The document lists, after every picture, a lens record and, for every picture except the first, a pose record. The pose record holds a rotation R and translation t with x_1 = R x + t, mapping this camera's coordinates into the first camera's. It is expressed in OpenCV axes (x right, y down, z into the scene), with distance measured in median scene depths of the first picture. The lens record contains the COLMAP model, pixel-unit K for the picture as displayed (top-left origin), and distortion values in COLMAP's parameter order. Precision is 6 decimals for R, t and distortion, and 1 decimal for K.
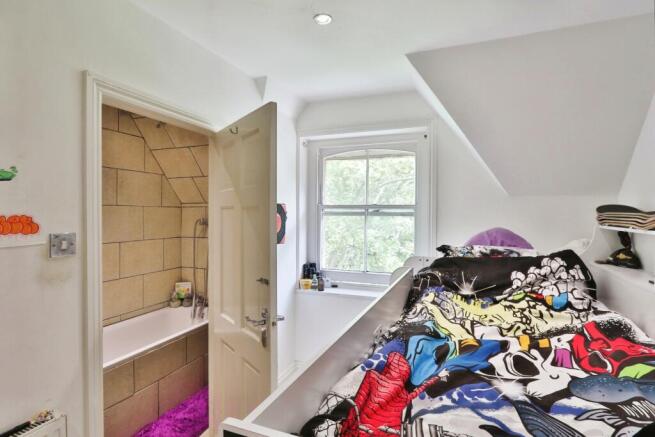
lens RADIAL K [[347.6, 0, 327.5], [0, 347.6, 218.5], [0, 0, 1]] dist [-0.003159, -0.000714]
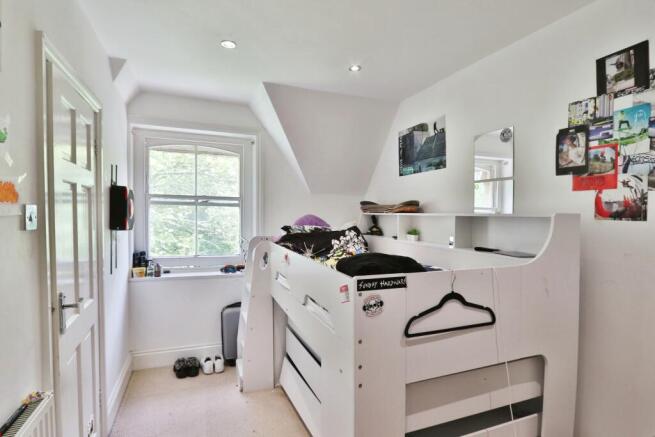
lens RADIAL K [[347.6, 0, 327.5], [0, 347.6, 218.5], [0, 0, 1]] dist [-0.003159, -0.000714]
pose [[0.731174, 0.002300, 0.682187, -0.548431], [-0.003211, 0.999995, 0.000069, 0.052228], [-0.682183, -0.002241, 0.731178, -0.149086]]
